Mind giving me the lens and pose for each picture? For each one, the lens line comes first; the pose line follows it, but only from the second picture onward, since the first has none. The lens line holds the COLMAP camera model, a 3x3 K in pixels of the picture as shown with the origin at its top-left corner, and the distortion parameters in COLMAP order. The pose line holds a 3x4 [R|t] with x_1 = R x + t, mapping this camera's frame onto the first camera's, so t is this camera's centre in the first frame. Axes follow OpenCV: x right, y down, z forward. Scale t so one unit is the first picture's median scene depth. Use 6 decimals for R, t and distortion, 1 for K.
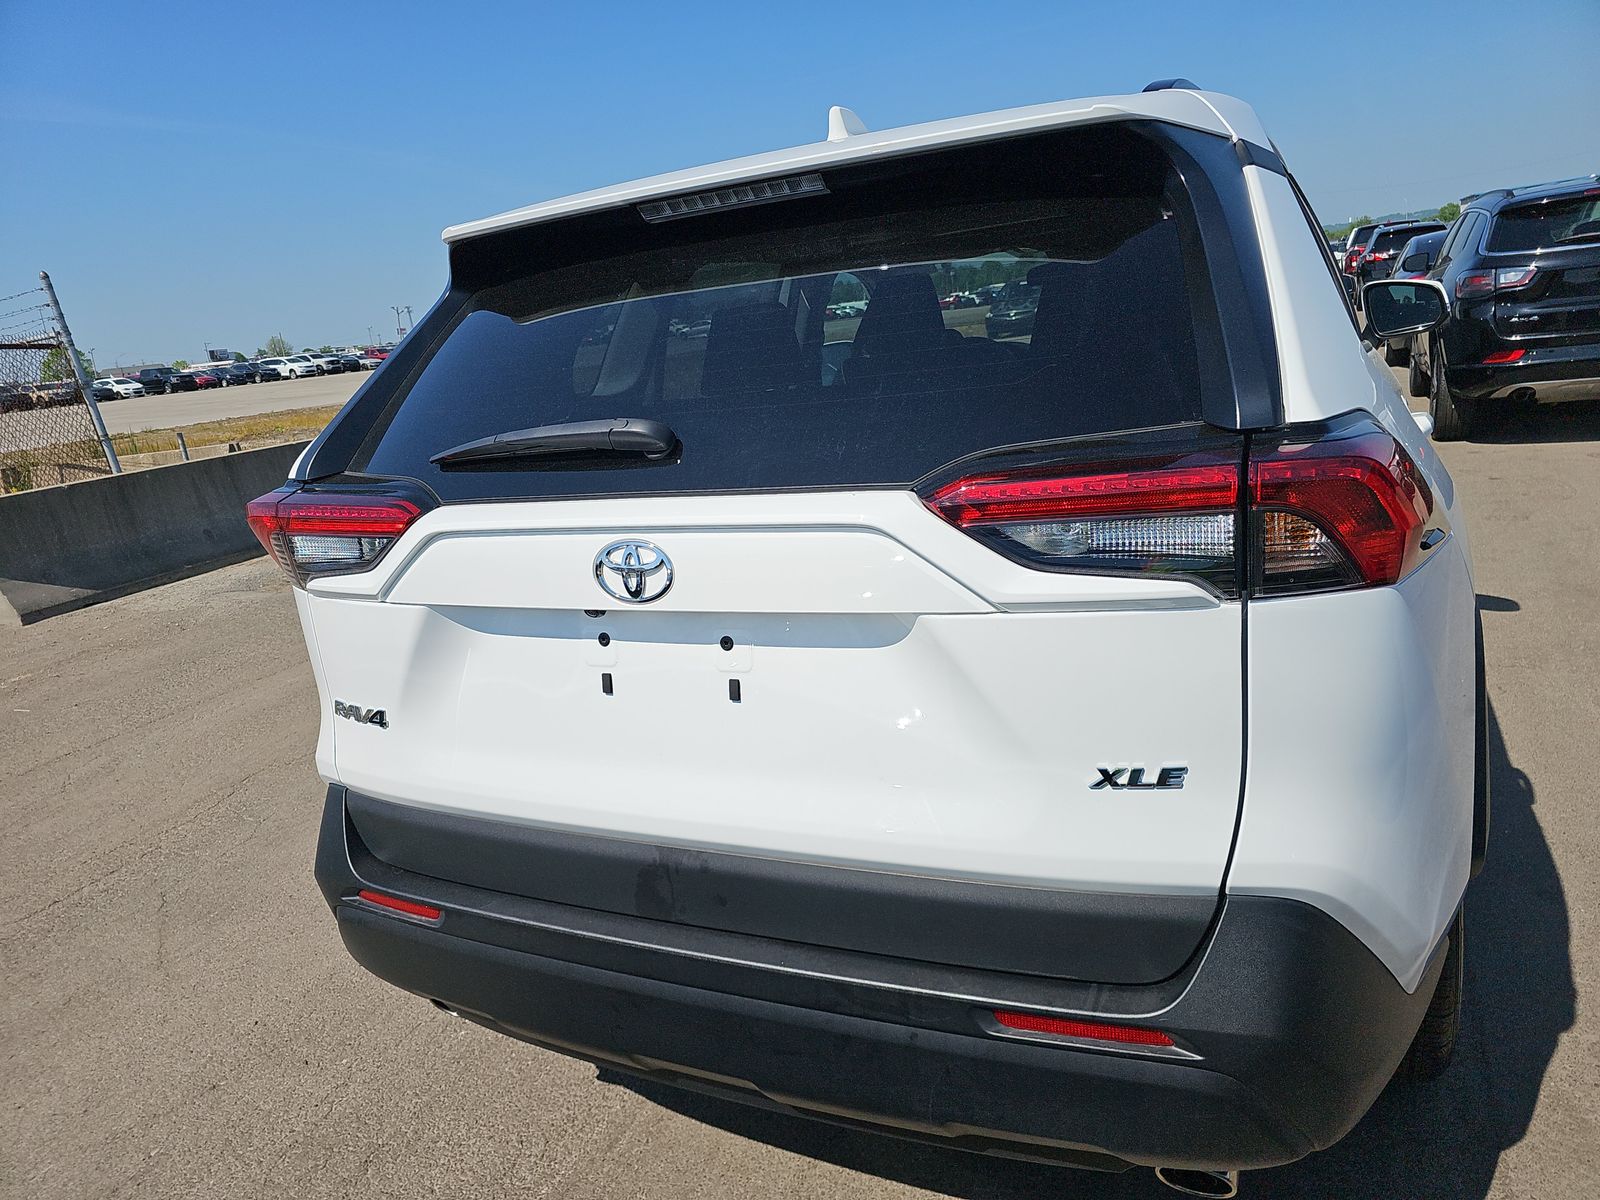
lens RADIAL K [[1052.6, 0, 800.0], [0, 1052.6, 600.0], [0, 0, 1]] dist [0.065103, -0.067830]
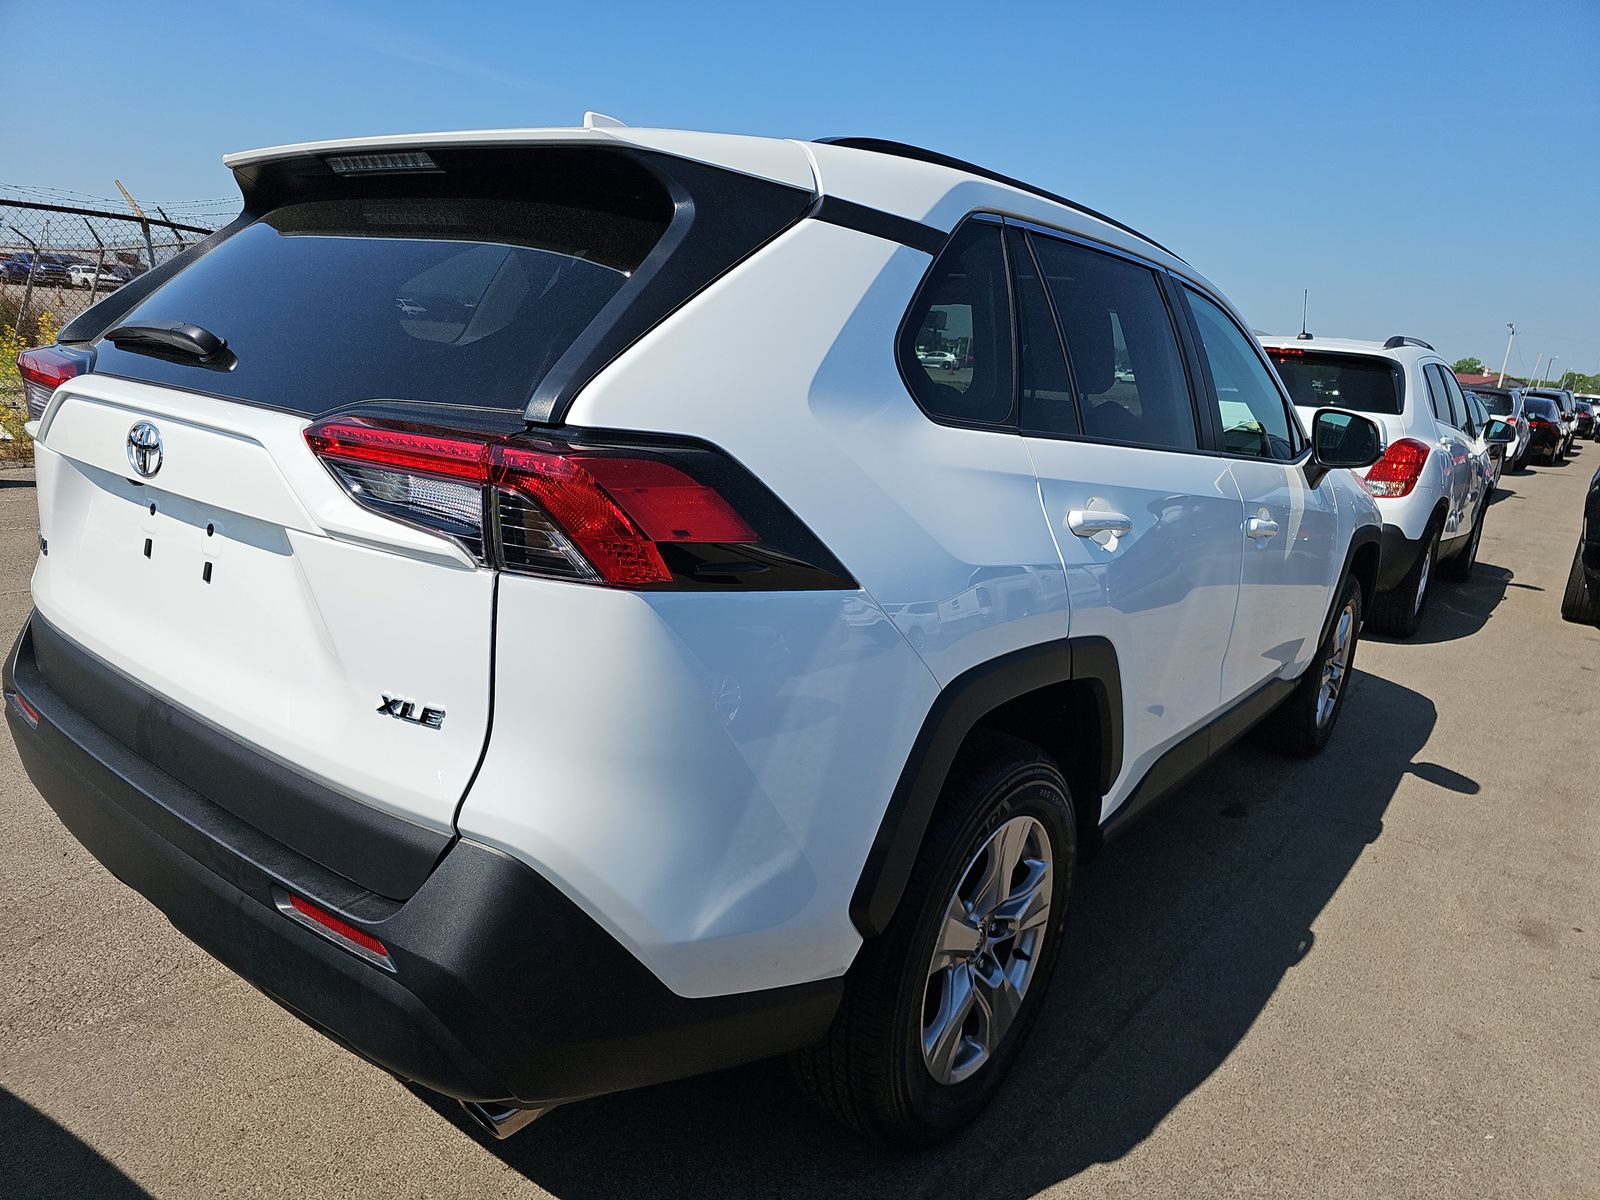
lens RADIAL K [[1052.6, 0, 800.0], [0, 1052.6, 600.0], [0, 0, 1]] dist [0.065103, -0.067830]
pose [[0.957645, 0.238062, -0.161994, 0.775663], [-0.241523, 0.970394, -0.001729, -0.038776], [0.156786, 0.040781, 0.986790, -0.037146]]
